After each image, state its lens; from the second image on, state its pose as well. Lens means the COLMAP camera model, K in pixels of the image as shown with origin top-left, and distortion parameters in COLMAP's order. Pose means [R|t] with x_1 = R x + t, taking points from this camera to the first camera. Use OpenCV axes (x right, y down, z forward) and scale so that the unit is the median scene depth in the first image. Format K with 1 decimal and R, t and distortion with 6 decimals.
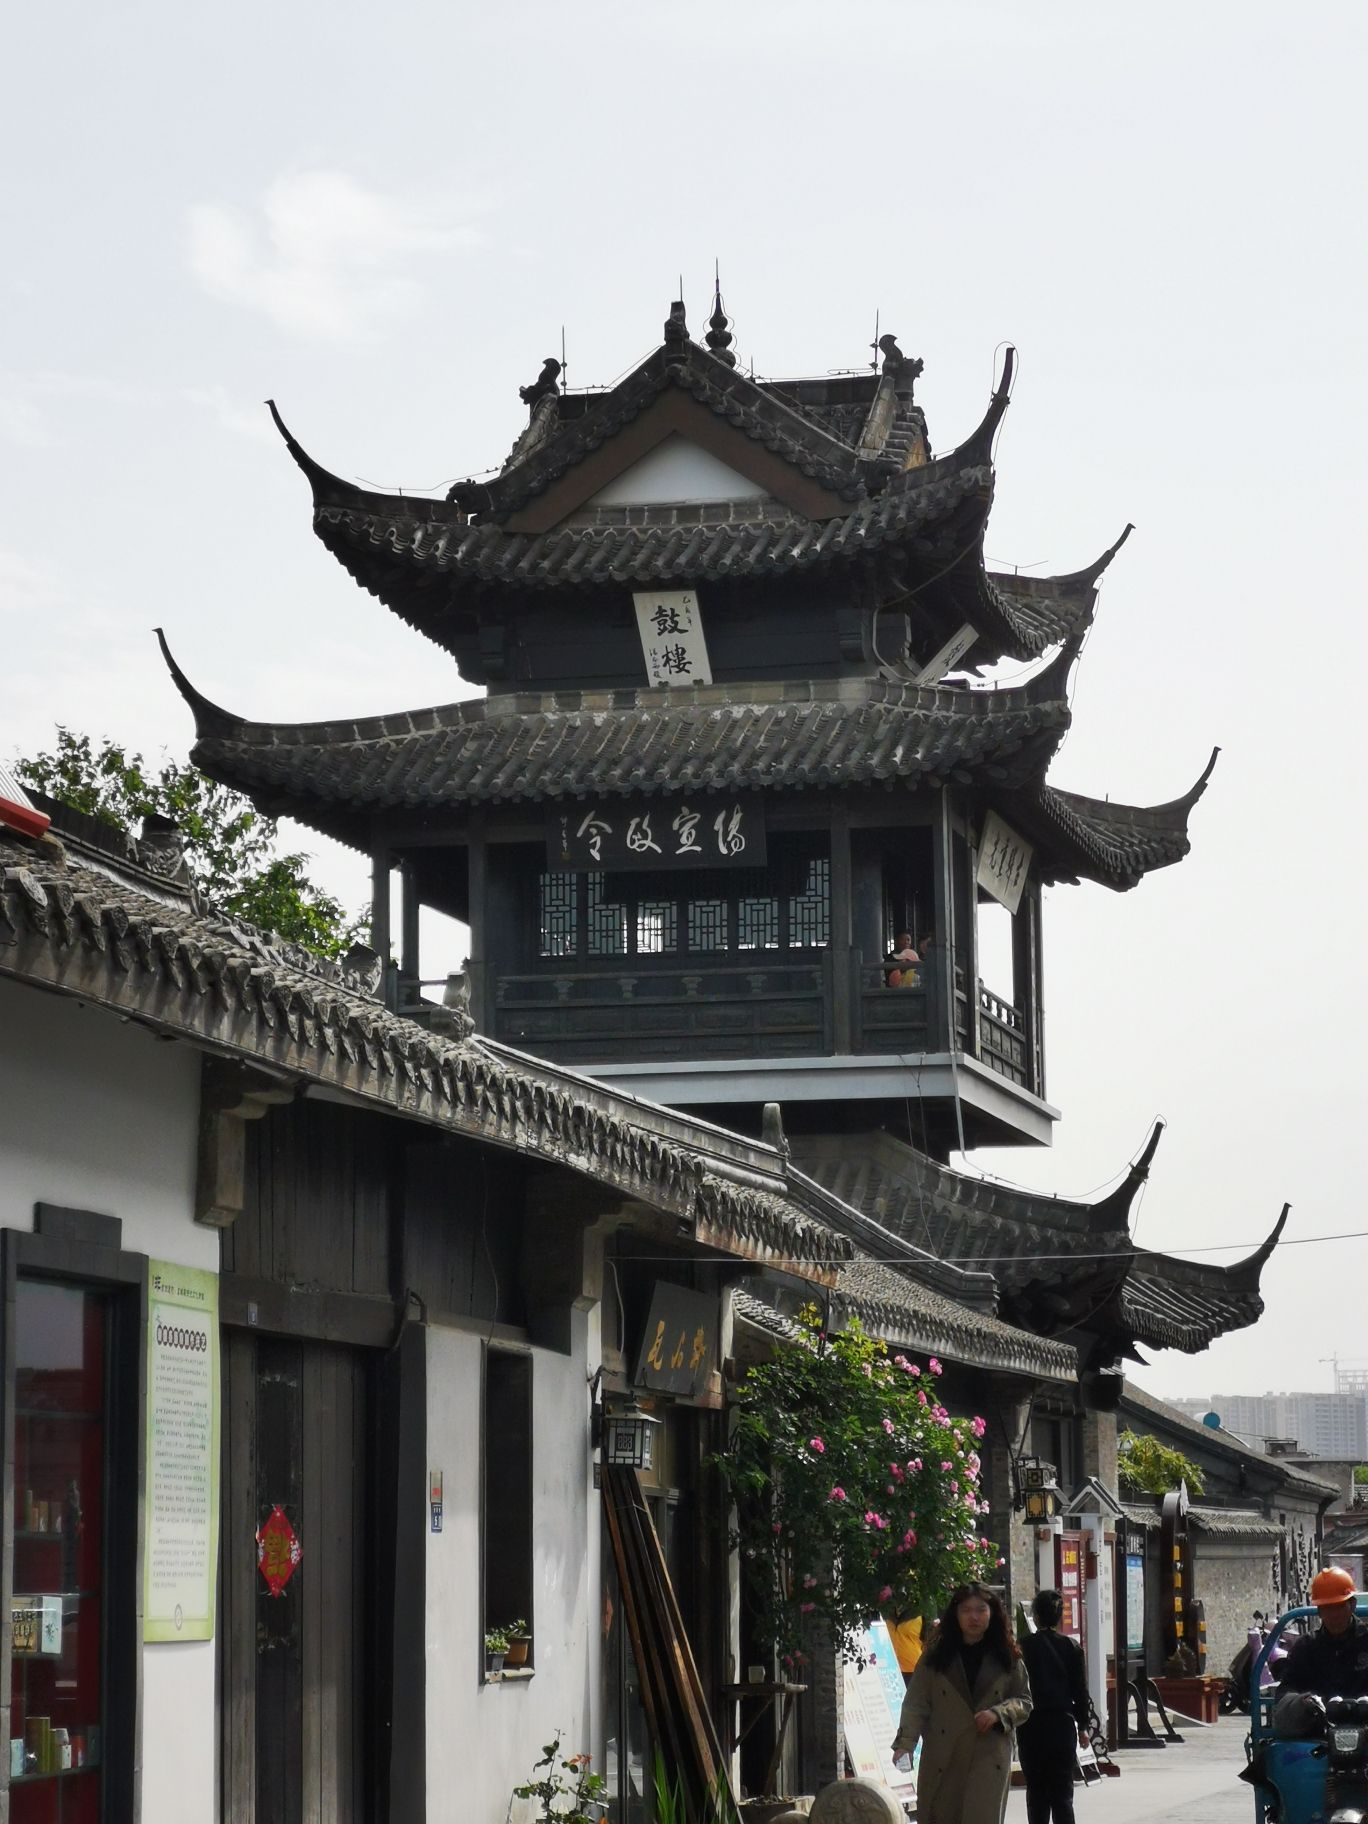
lens RADIAL K [[4685.7, 0, 683.8], [0, 4685.7, 911.7], [0, 0, 1]] dist [0.161671, 0.000000]
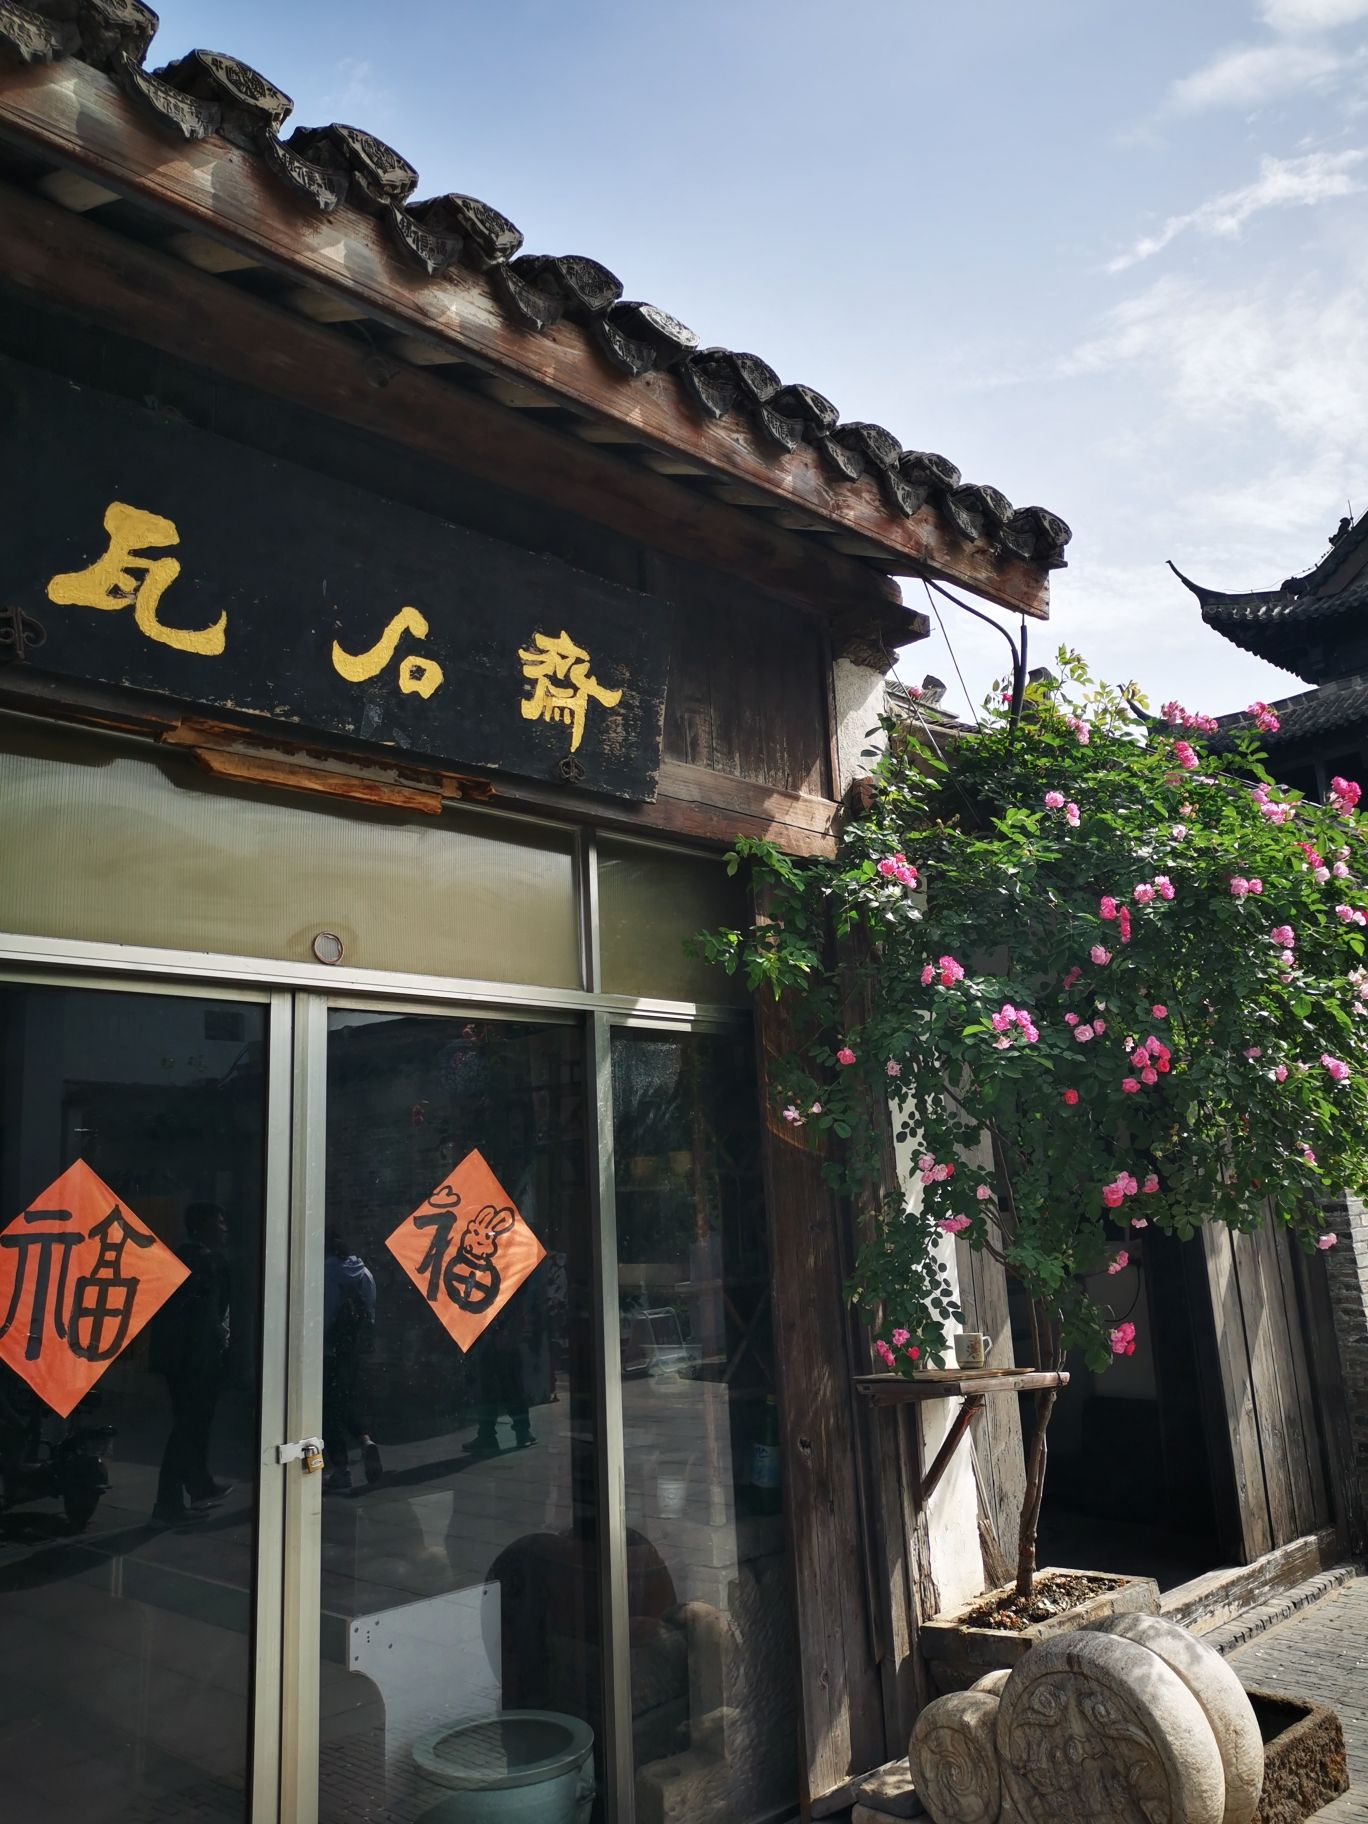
lens RADIAL K [[1405.1, 0, 679.0], [0, 1405.1, 917.1], [0, 0, 1]] dist [0.036073, -0.000256]
pose [[0.827562, -0.148088, -0.541489, 0.038578], [0.124364, 0.988974, -0.080402, 0.058023], [0.547425, -0.000804, 0.836854, 0.402385]]
